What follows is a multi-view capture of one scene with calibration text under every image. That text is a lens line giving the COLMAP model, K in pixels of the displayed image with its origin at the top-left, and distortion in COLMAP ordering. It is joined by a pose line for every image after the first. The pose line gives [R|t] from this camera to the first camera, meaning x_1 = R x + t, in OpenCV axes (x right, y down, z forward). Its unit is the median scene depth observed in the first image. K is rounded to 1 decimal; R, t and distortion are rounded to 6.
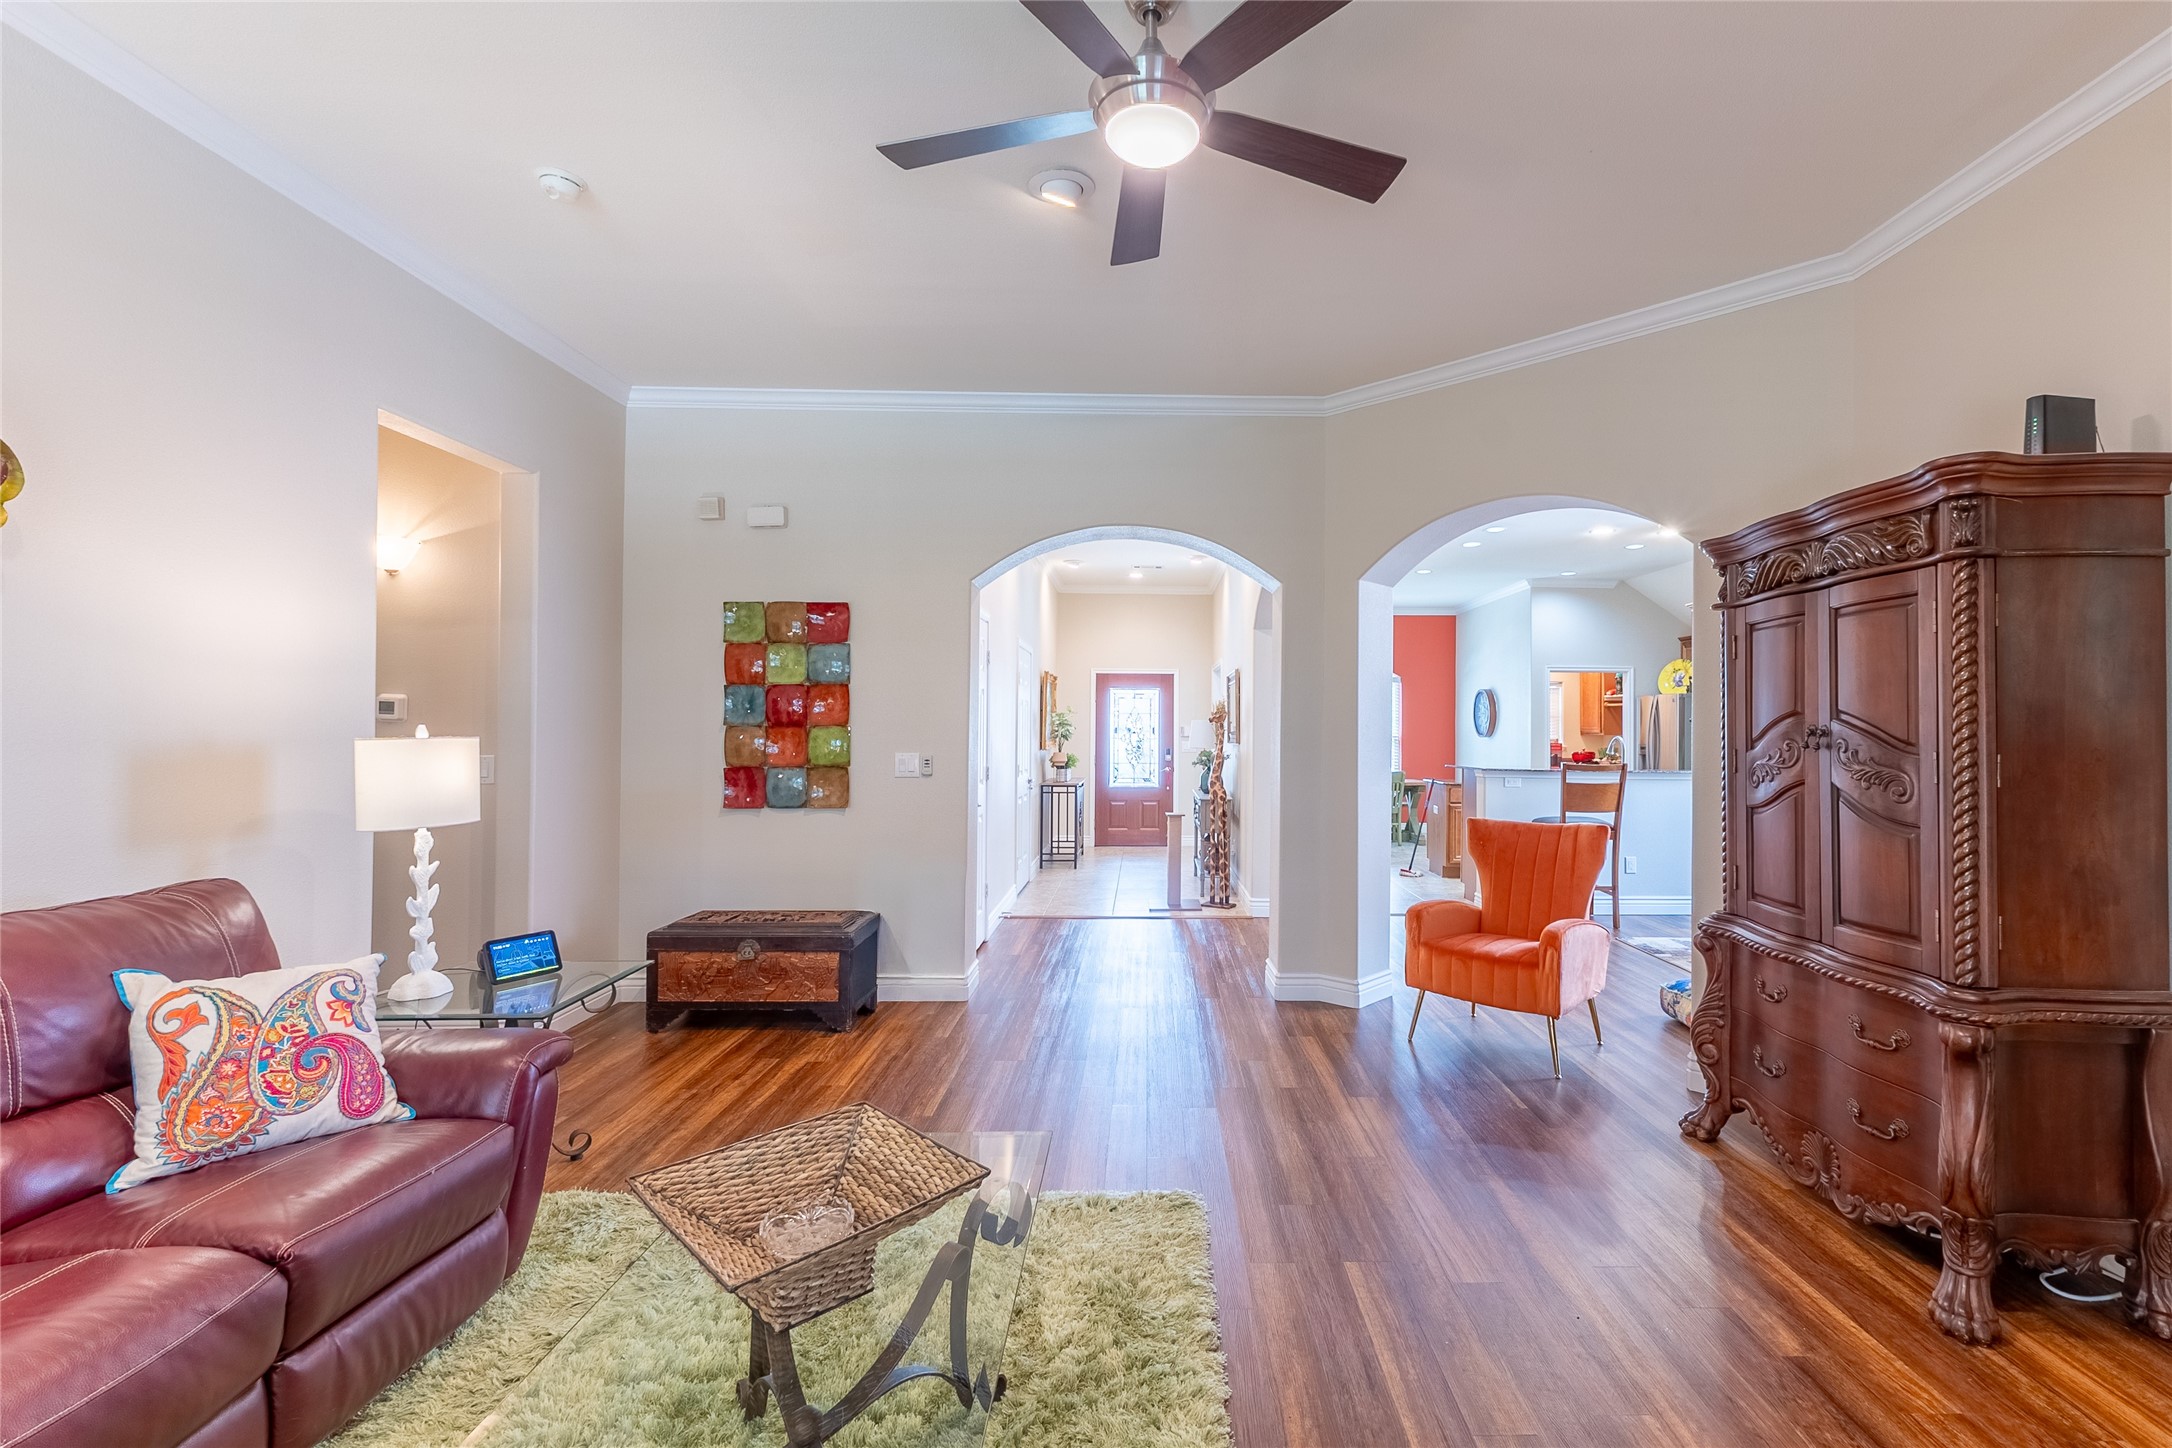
lens RADIAL K [[946.1, 0, 1187.9], [0, 946.1, 721.4], [0, 0, 1]] dist [0.005214, 0.001531]
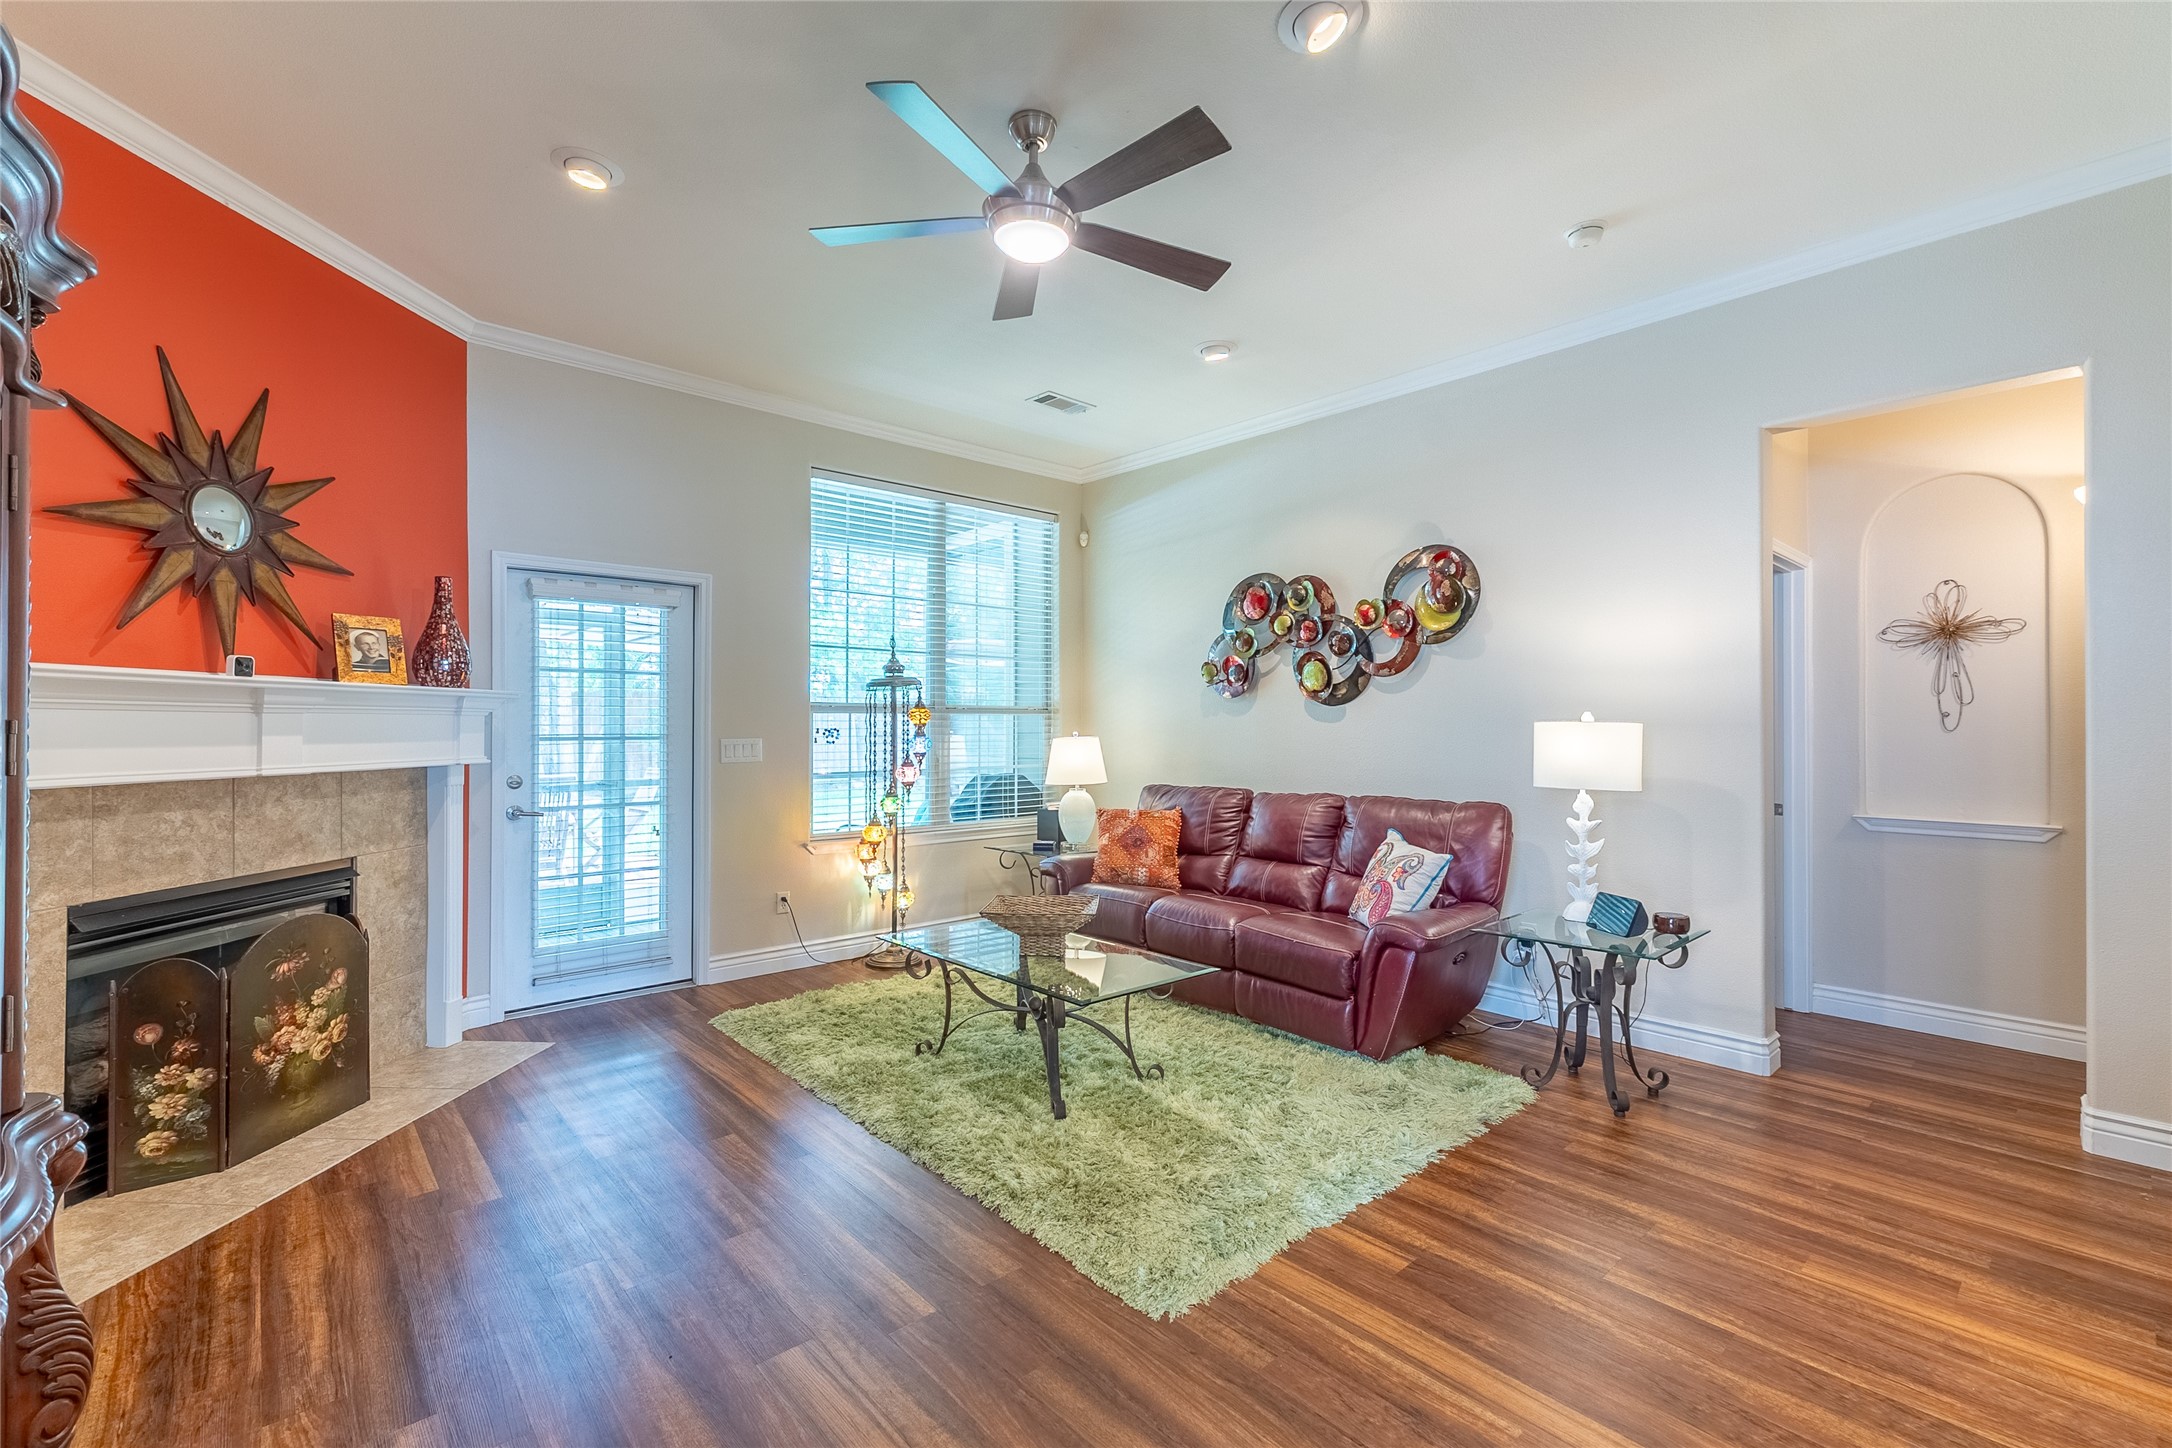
lens RADIAL K [[946.1, 0, 1100.4], [0, 946.1, 722.4], [0, 0, 1]] dist [0.005214, 0.001531]
pose [[-0.762883, -0.006788, -0.646501, 0.350125], [0.001317, 0.999927, -0.012052, 0.020892], [0.646535, -0.010046, -0.762818, 1.007732]]
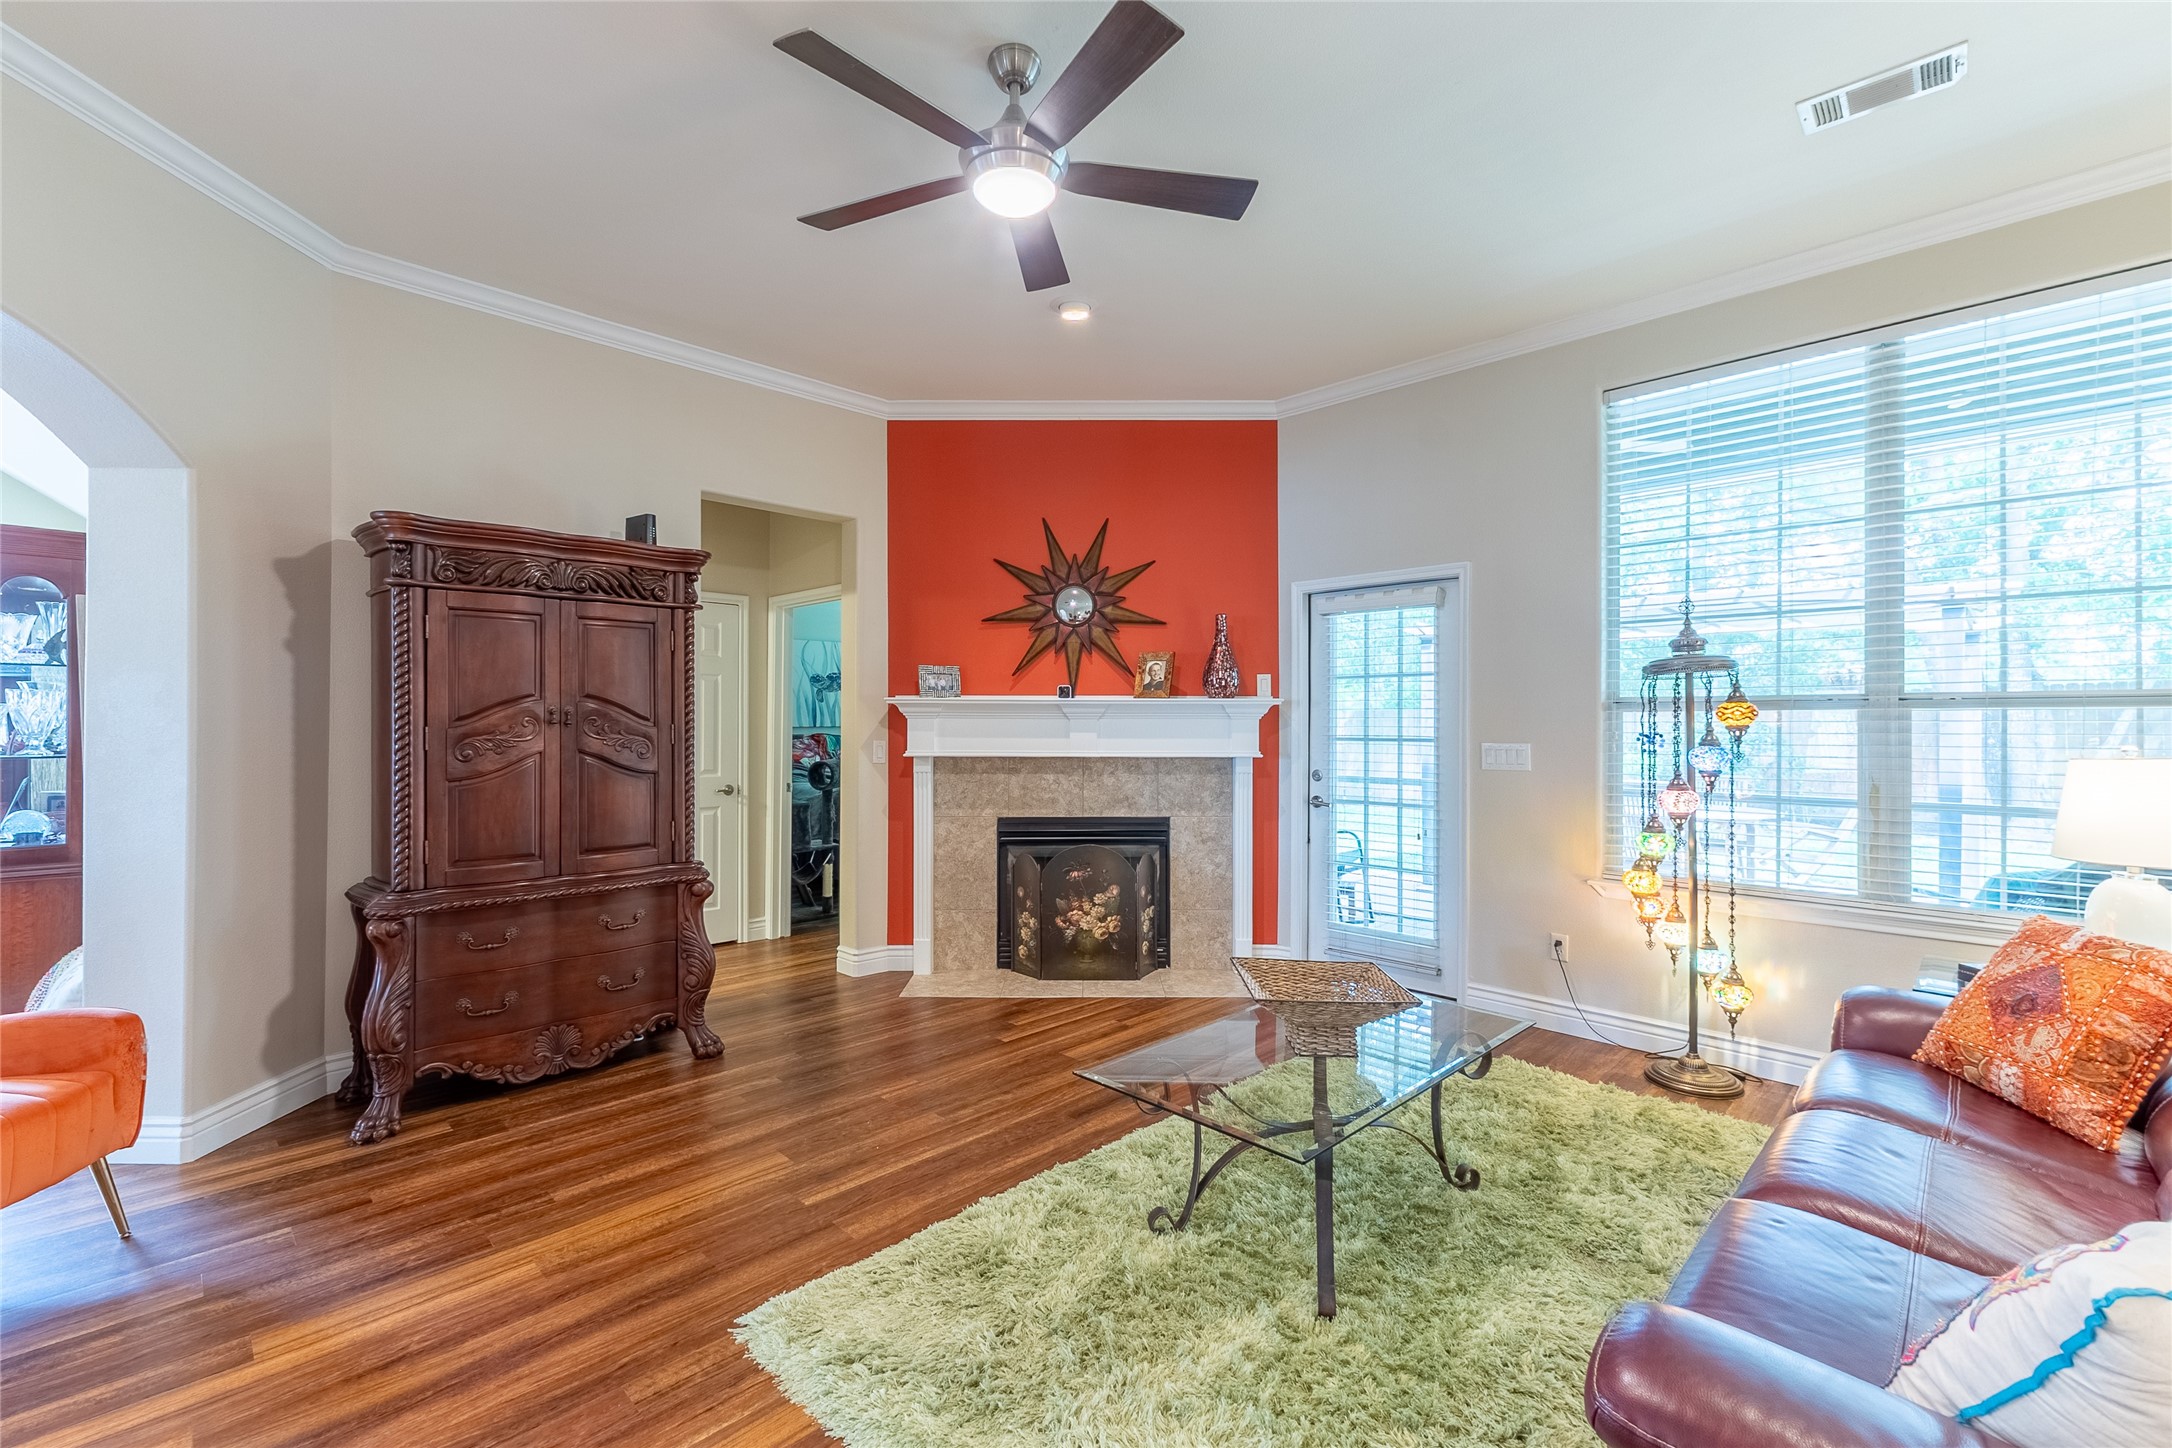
lens RADIAL K [[946.1, 0, 1083.8], [0, 946.1, 722.9], [0, 0, 1]] dist [0.005214, 0.001531]
pose [[-0.672252, -0.005279, 0.740304, -0.477198], [-0.012333, 0.999916, -0.004069, 0.014354], [-0.740220, -0.011866, -0.672260, 0.849998]]
